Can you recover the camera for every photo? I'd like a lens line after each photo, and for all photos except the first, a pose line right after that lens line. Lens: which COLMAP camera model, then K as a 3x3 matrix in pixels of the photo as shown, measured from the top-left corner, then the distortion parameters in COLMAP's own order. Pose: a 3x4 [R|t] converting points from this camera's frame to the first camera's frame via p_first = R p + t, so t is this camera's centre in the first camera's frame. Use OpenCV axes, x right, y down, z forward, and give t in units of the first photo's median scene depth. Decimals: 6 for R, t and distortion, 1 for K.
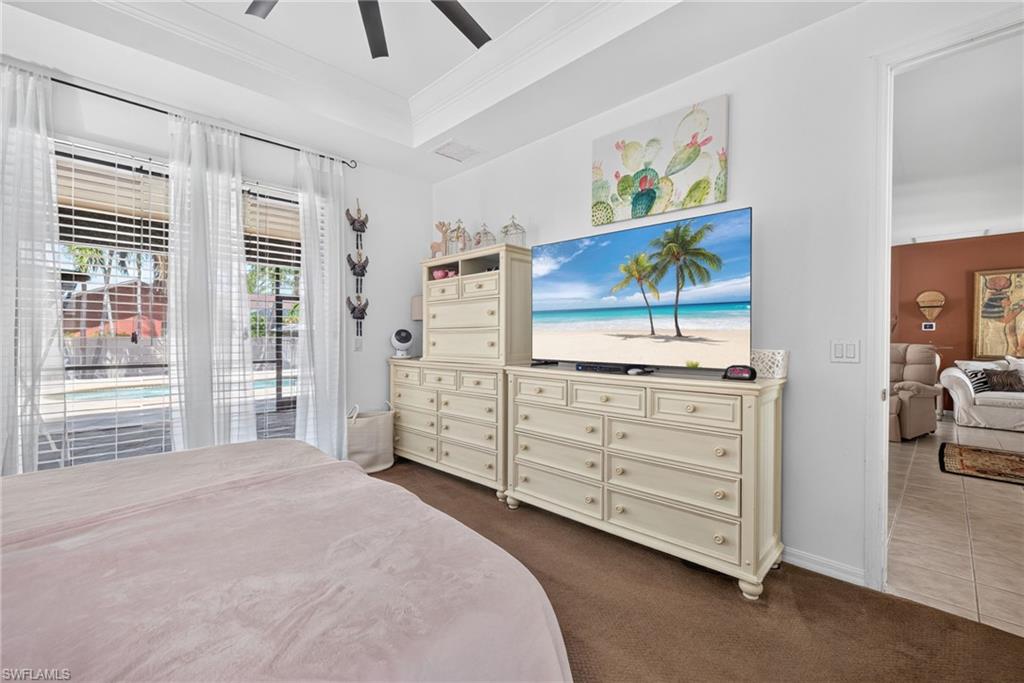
lens RADIAL K [[433.8, 0, 518.6], [0, 433.8, 335.8], [0, 0, 1]] dist [-0.000119, 0.000440]
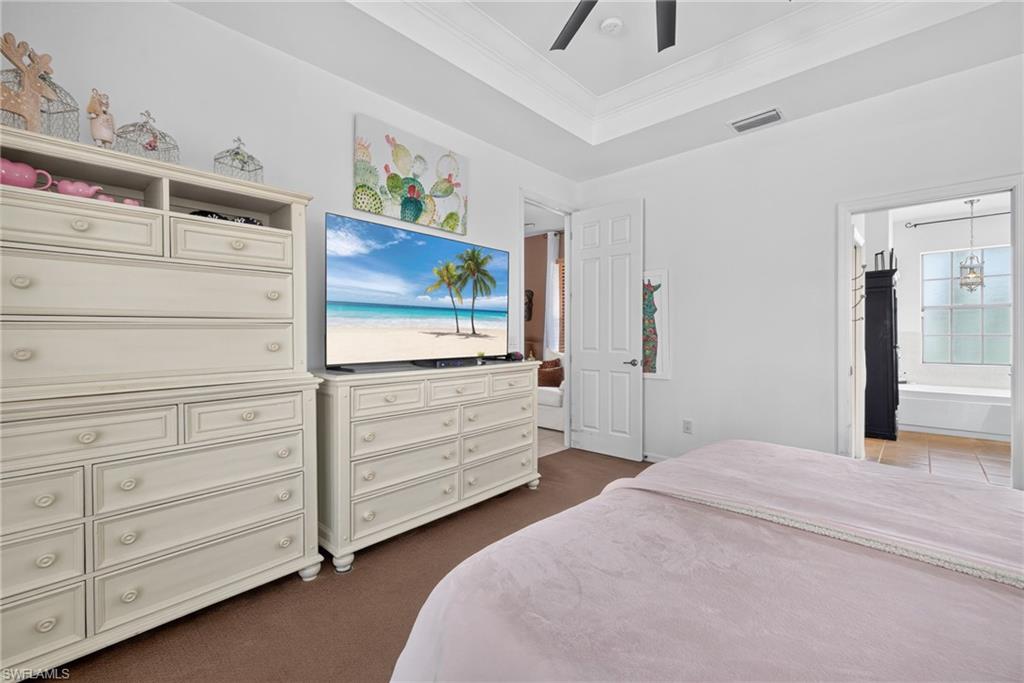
lens RADIAL K [[433.8, 0, 518.6], [0, 433.8, 335.8], [0, 0, 1]] dist [-0.000119, 0.000440]
pose [[-0.044799, -0.007014, 0.998971, -0.858797], [0.000532, 0.999975, 0.007045, -0.001965], [-0.998996, 0.000847, -0.044795, 0.845102]]
